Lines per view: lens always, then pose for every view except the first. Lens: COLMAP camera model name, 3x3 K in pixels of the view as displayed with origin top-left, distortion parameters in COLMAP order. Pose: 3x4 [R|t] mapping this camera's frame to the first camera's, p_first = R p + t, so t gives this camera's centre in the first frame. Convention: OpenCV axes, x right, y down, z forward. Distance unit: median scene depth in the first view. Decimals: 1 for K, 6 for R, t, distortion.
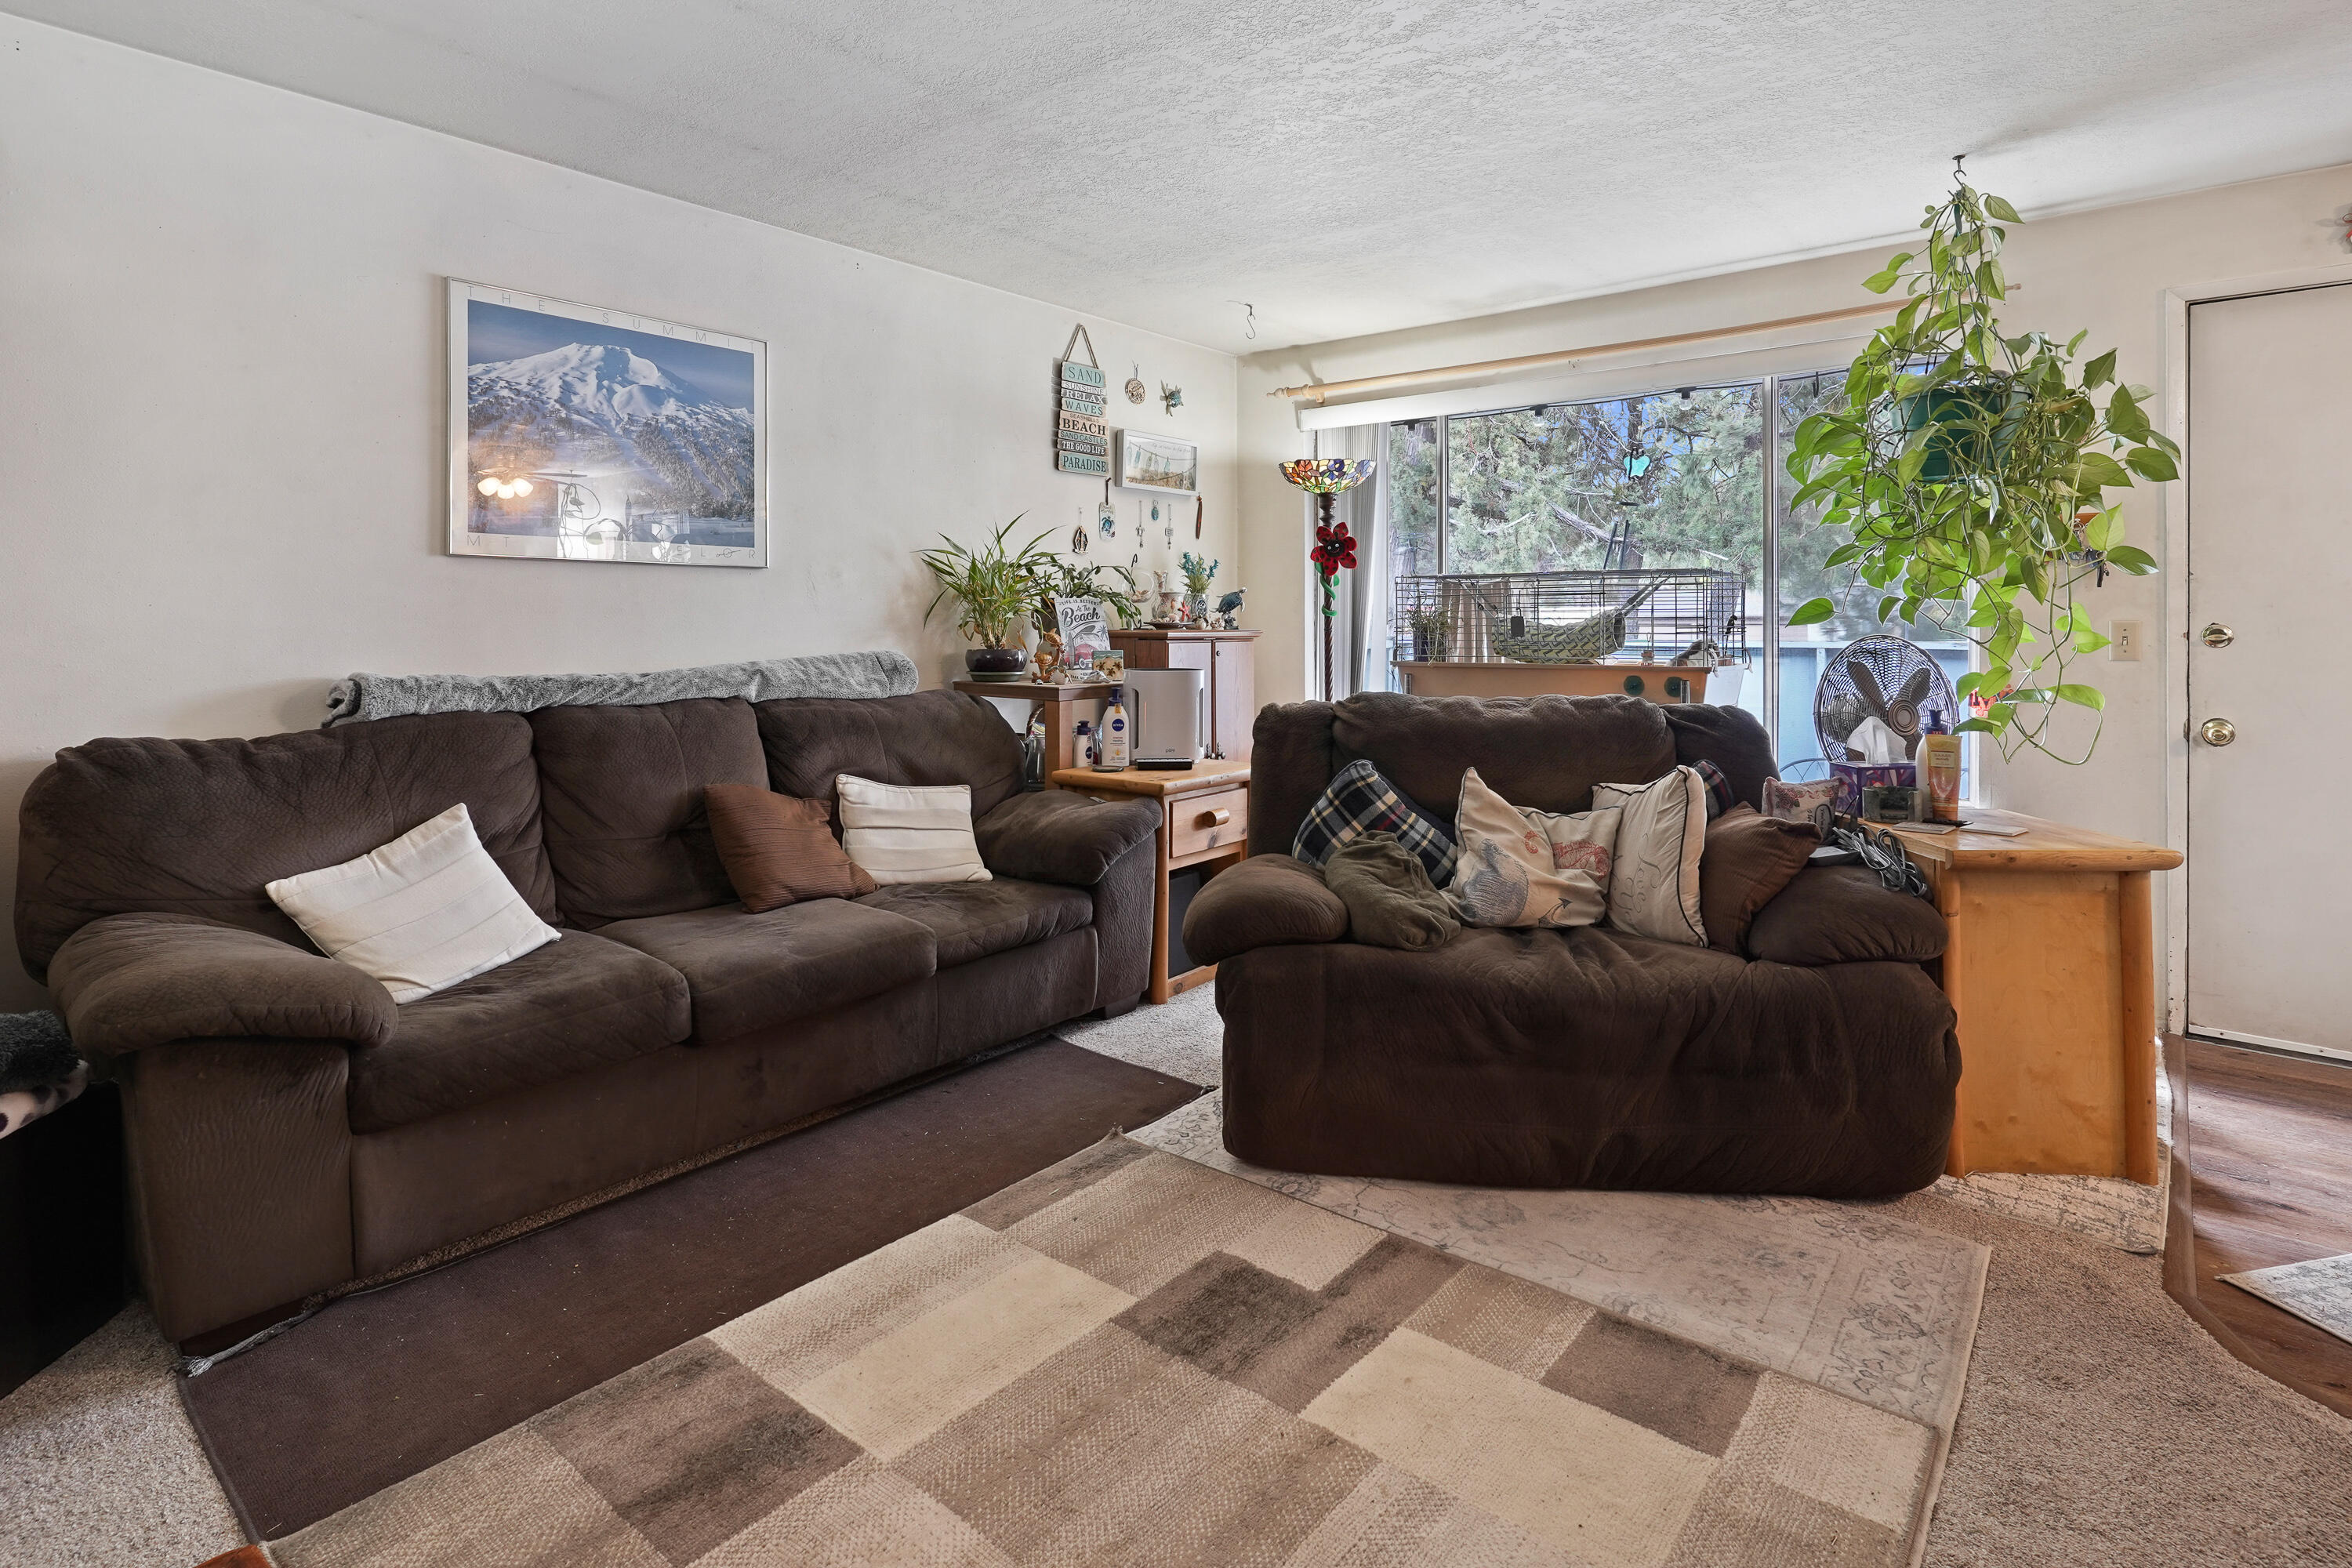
lens RADIAL K [[1184.8, 0, 1181.3], [0, 1184.8, 627.4], [0, 0, 1]] dist [-0.003897, 0.000488]
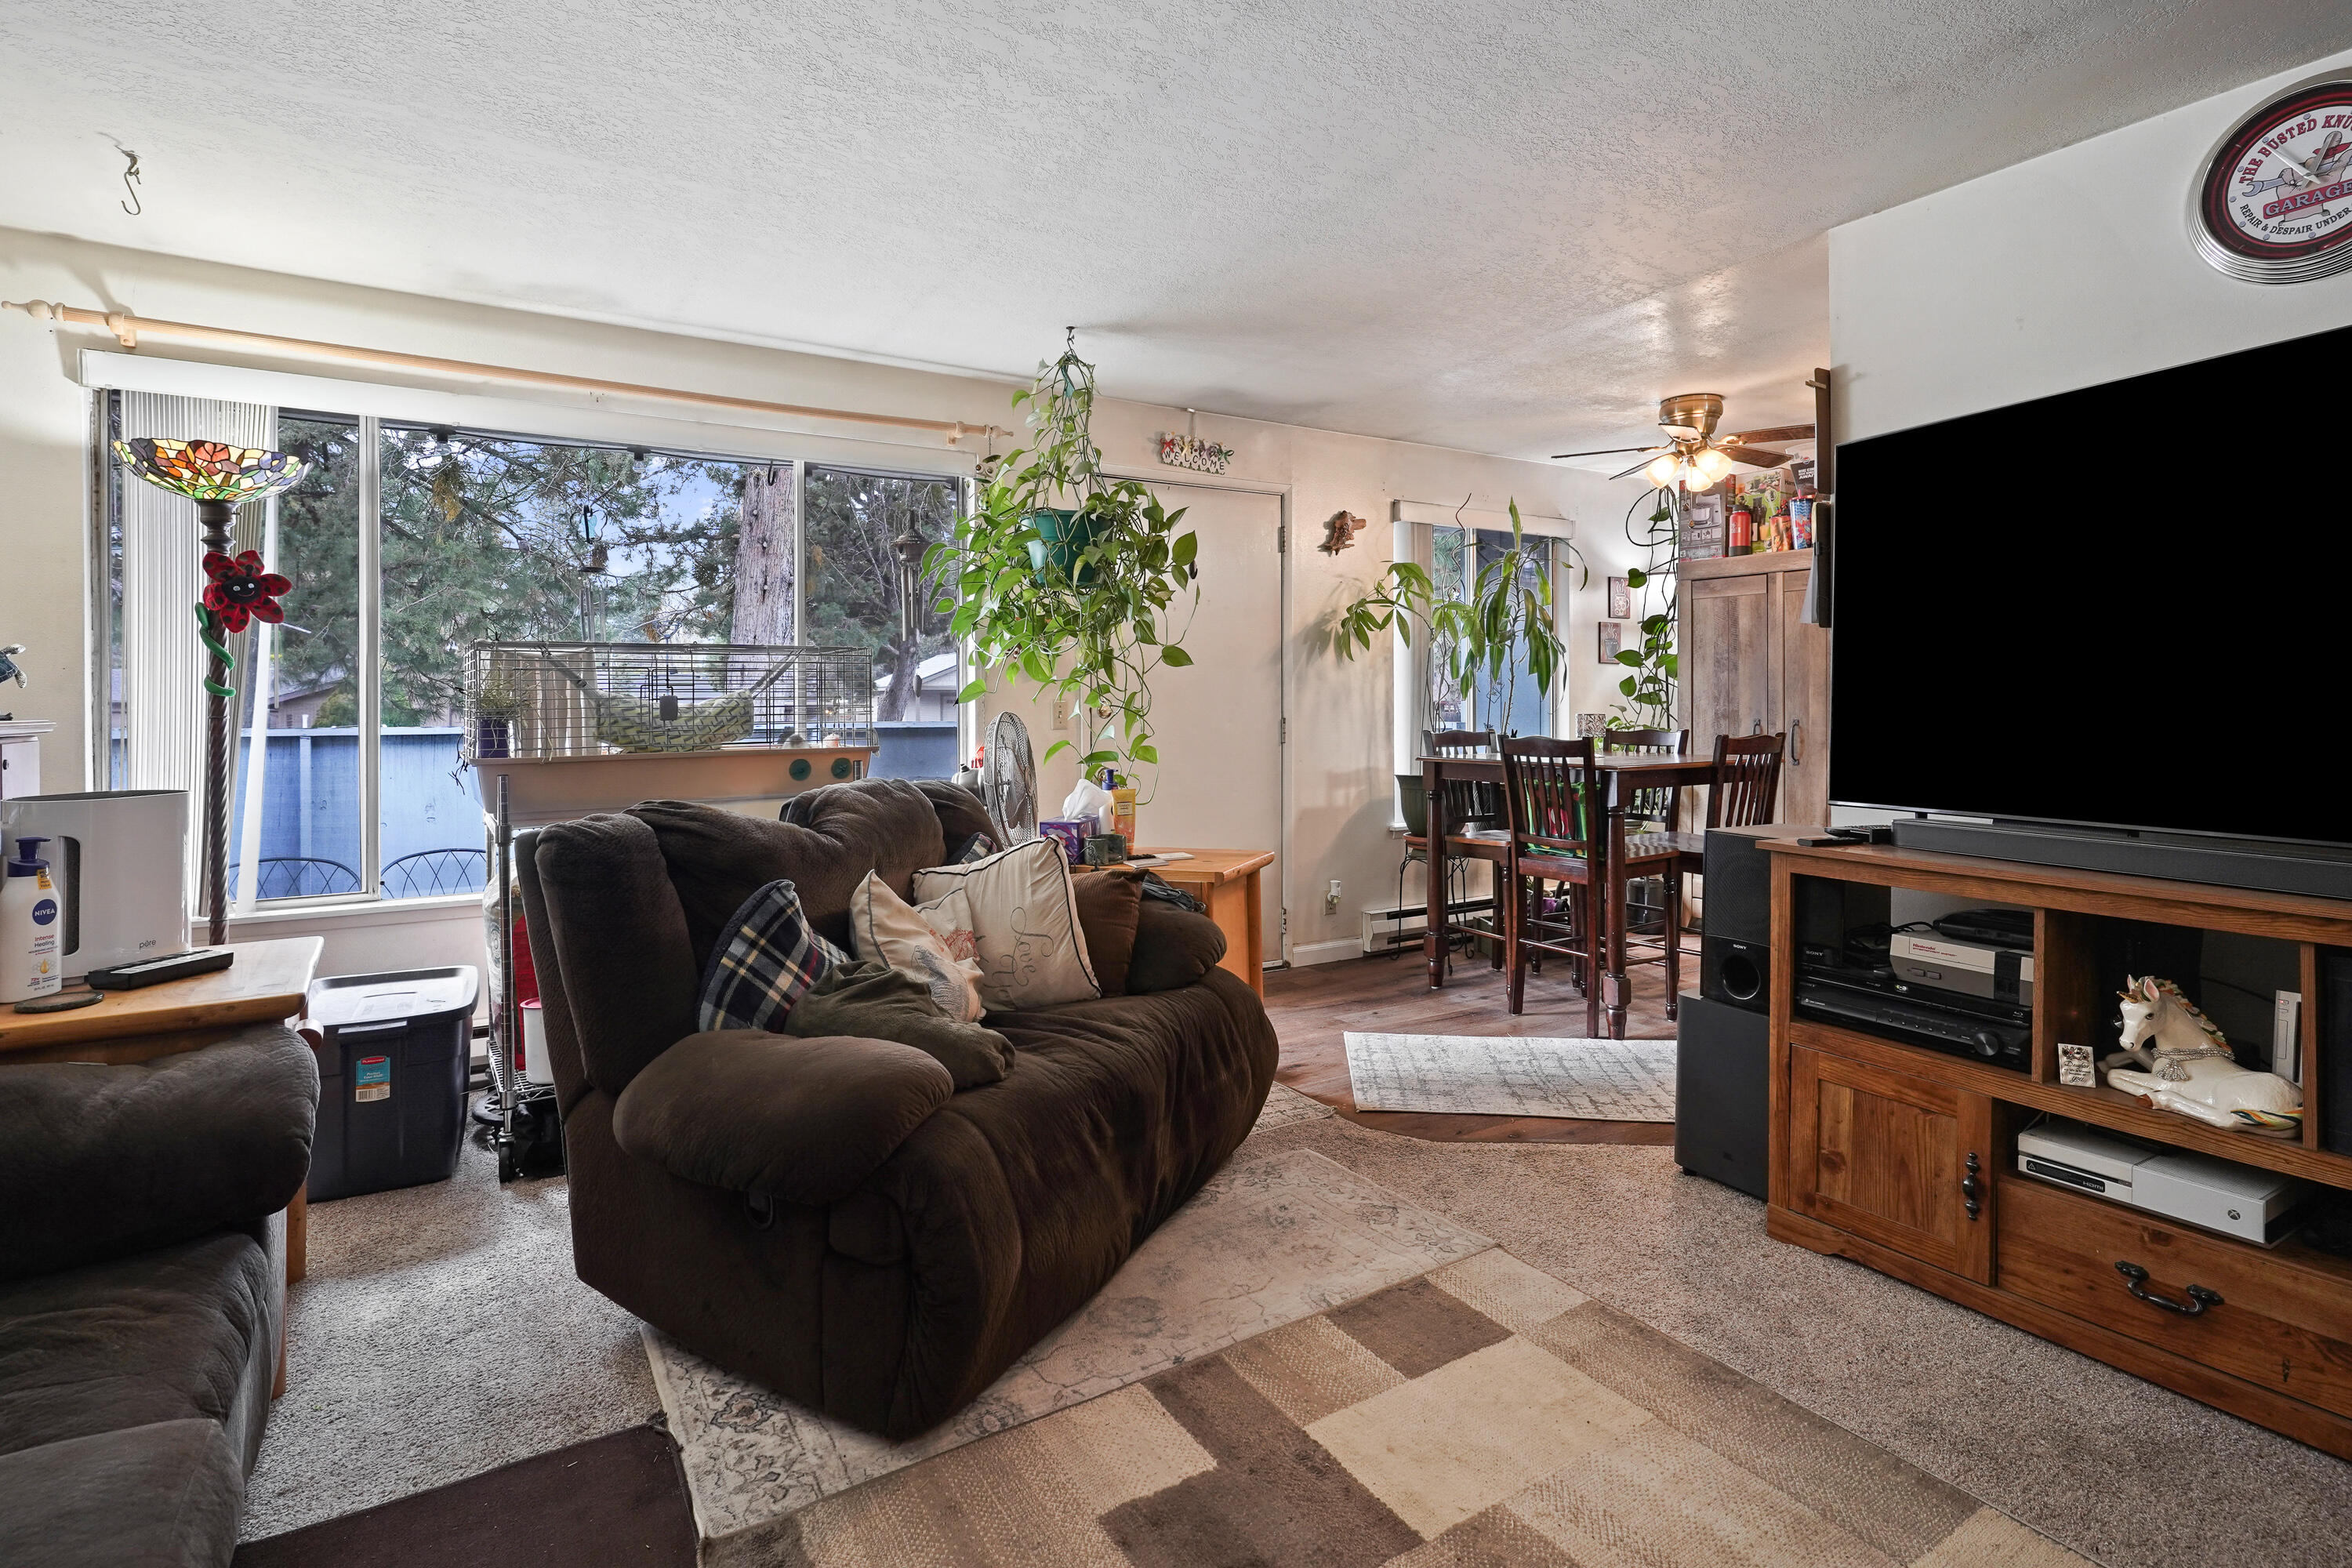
lens RADIAL K [[1174.0, 0, 1179.0], [0, 1174.0, 696.4], [0, 0, 1]] dist [-0.003393, -0.000398]
pose [[0.311688, 0.001039, 0.950184, -0.484252], [0.010502, 0.999935, -0.004539, -0.001485], [-0.950127, 0.011393, 0.311657, 0.507976]]
